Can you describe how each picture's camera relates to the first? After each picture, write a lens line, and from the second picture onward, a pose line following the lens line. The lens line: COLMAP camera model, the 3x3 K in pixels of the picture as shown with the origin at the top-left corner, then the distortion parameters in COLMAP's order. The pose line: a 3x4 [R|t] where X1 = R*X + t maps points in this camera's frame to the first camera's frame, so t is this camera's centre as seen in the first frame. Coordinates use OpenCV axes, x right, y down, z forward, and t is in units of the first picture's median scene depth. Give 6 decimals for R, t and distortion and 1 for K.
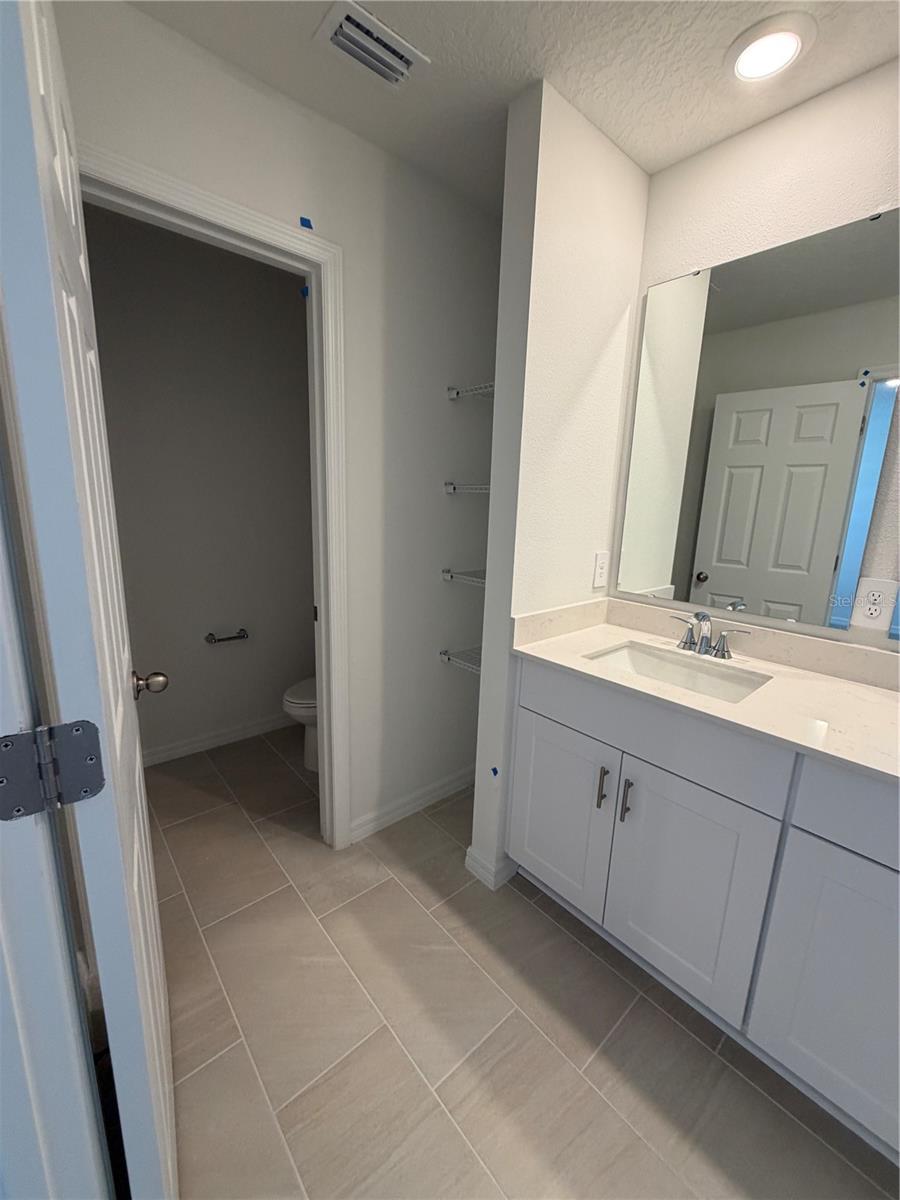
lens RADIAL K [[477.5, 0, 450.0], [0, 477.5, 600.0], [0, 0, 1]] dist [-0.001127, 0.000050]
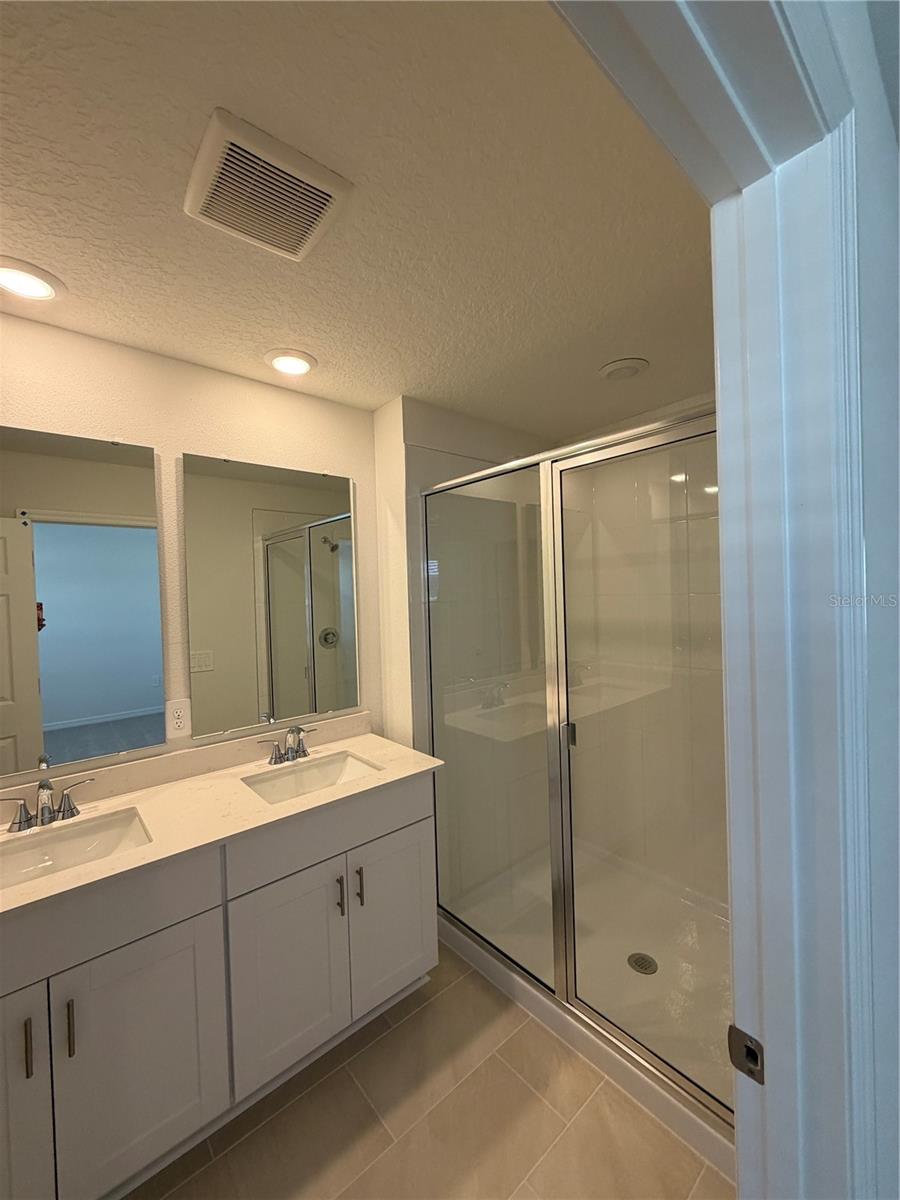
lens RADIAL K [[477.5, 0, 450.0], [0, 477.5, 600.0], [0, 0, 1]] dist [-0.001127, 0.000050]
pose [[0.015752, -0.050262, 0.998612, -0.366812], [0.242265, 0.969168, 0.044958, -0.163091], [-0.970082, 0.241221, 0.027443, 0.118516]]
